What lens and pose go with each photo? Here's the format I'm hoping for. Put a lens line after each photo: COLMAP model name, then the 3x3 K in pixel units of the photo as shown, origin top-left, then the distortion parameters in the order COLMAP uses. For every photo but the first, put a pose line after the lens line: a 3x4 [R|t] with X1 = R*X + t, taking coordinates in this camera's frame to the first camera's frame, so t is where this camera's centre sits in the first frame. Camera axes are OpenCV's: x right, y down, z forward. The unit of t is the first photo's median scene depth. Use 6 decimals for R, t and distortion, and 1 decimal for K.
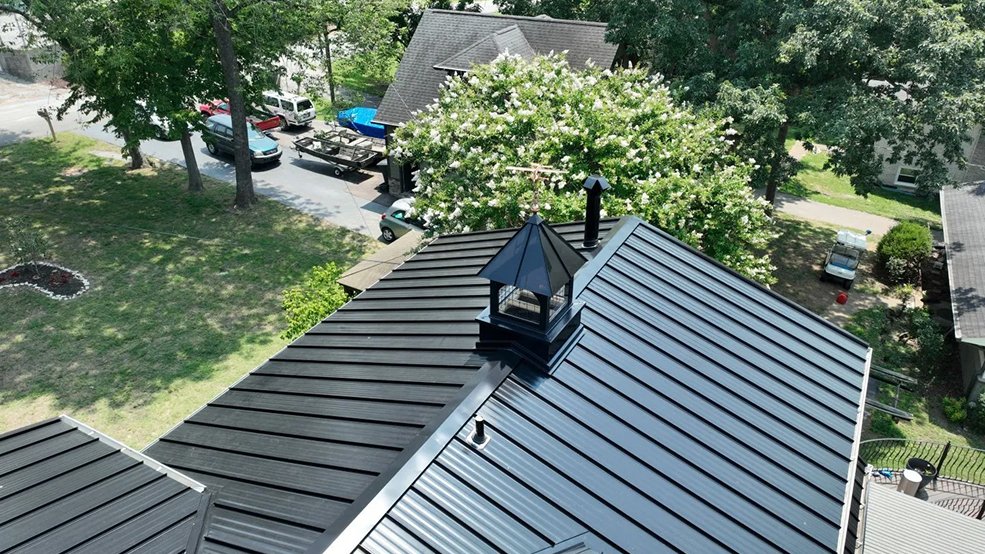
lens RADIAL K [[692.4, 0, 492.5], [0, 692.4, 277.0], [0, 0, 1]] dist [0.005452, -0.000822]
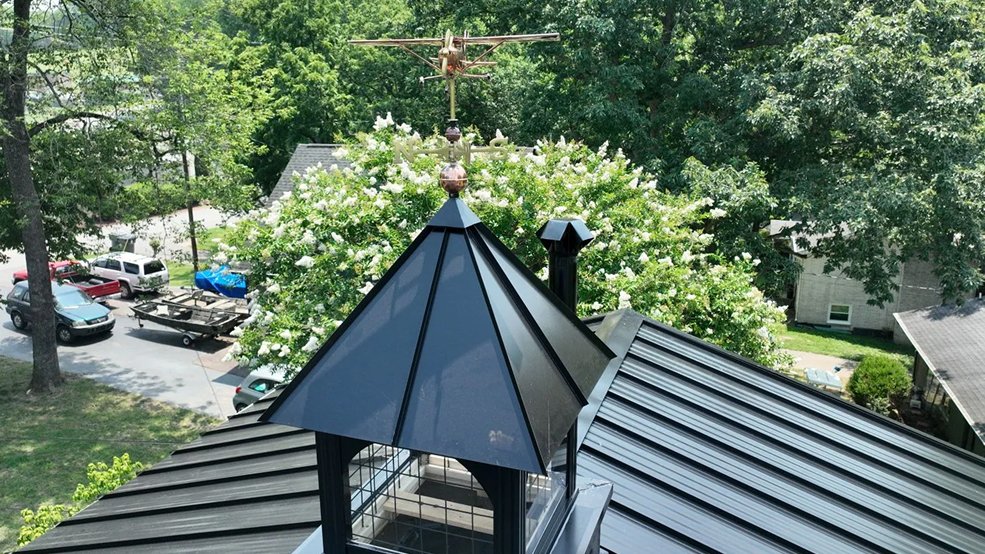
lens RADIAL K [[692.4, 0, 492.5], [0, 692.4, 277.0], [0, 0, 1]] dist [0.005452, -0.000822]
pose [[0.988317, -0.045192, 0.145560, 0.008519], [0.081261, 0.964208, -0.252387, 0.005870], [-0.128945, 0.261267, 0.956615, 0.207301]]
